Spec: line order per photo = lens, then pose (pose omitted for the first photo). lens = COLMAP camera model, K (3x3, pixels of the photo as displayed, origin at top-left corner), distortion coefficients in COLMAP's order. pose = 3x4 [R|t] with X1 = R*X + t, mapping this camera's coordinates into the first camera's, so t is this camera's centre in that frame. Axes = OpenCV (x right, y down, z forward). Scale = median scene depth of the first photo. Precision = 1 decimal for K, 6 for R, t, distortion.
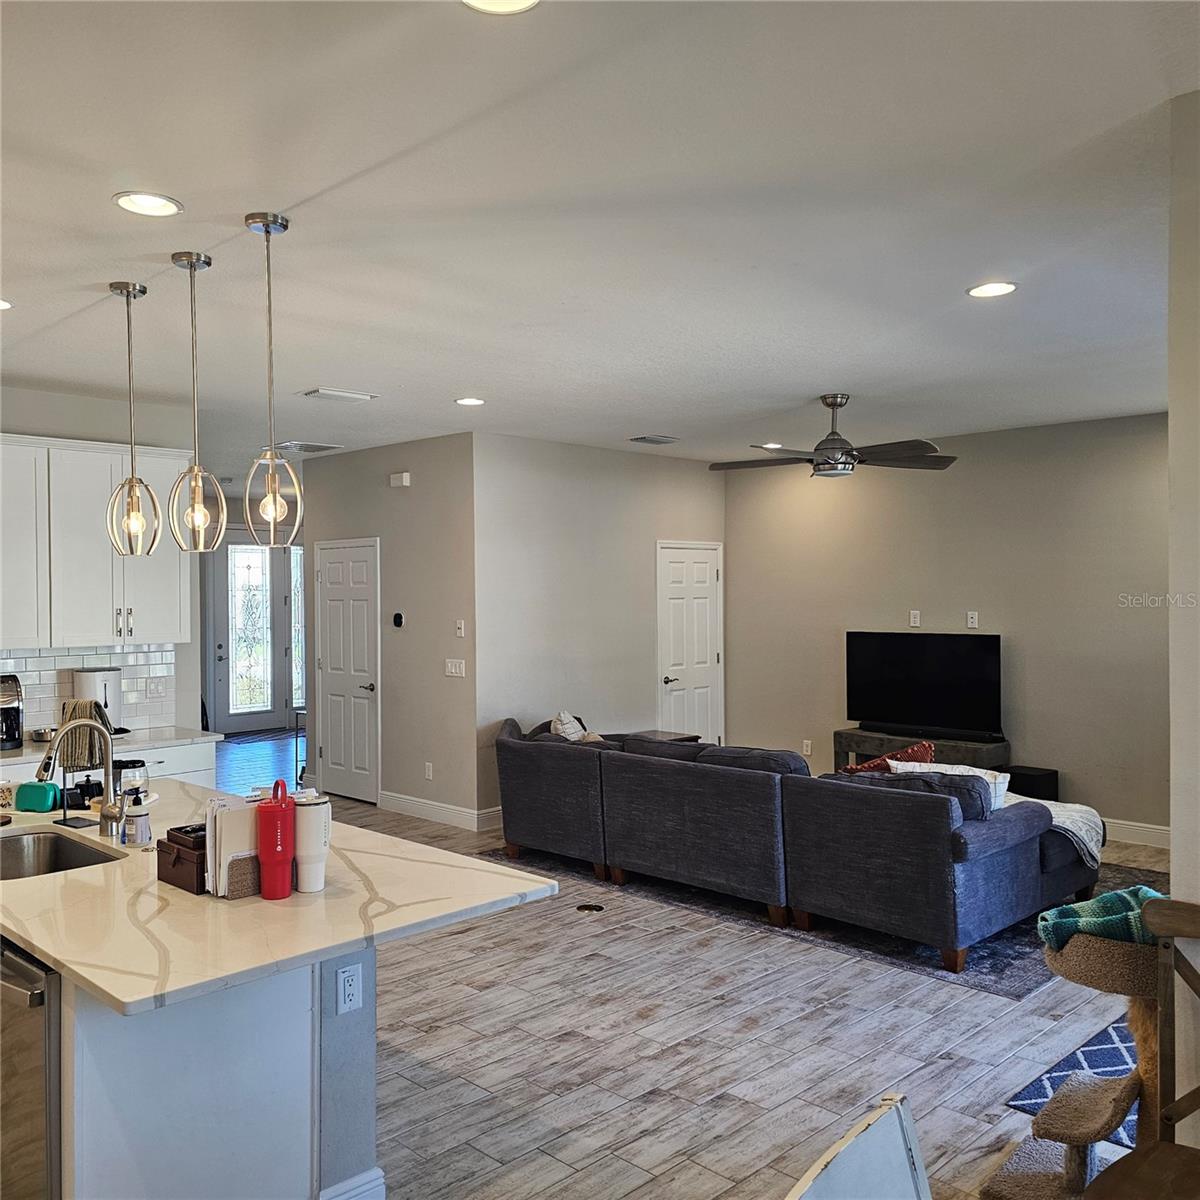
lens RADIAL K [[1084.0, 0, 588.9], [0, 1084.0, 600.7], [0, 0, 1]] dist [0.066187, -0.068538]
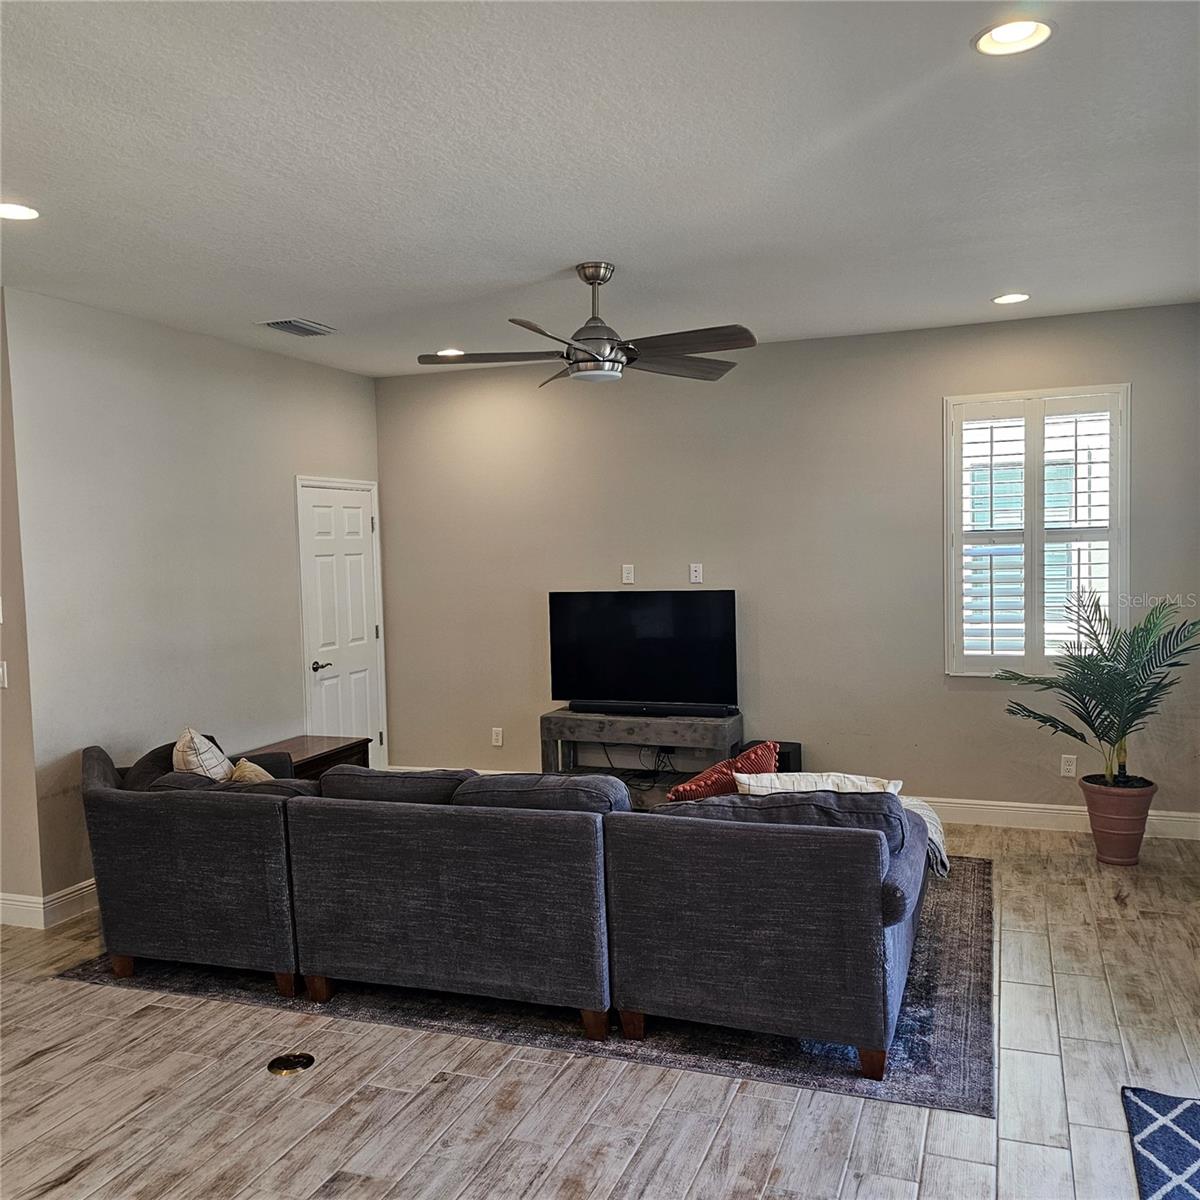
lens RADIAL K [[1080.3, 0, 614.4], [0, 1080.3, 606.7], [0, 0, 1]] dist [0.091829, -0.096067]
pose [[0.907493, -0.043536, 0.417805, -0.079568], [0.024573, 0.998414, 0.050662, 0.000097], [-0.419347, -0.035709, 0.907123, 0.370003]]
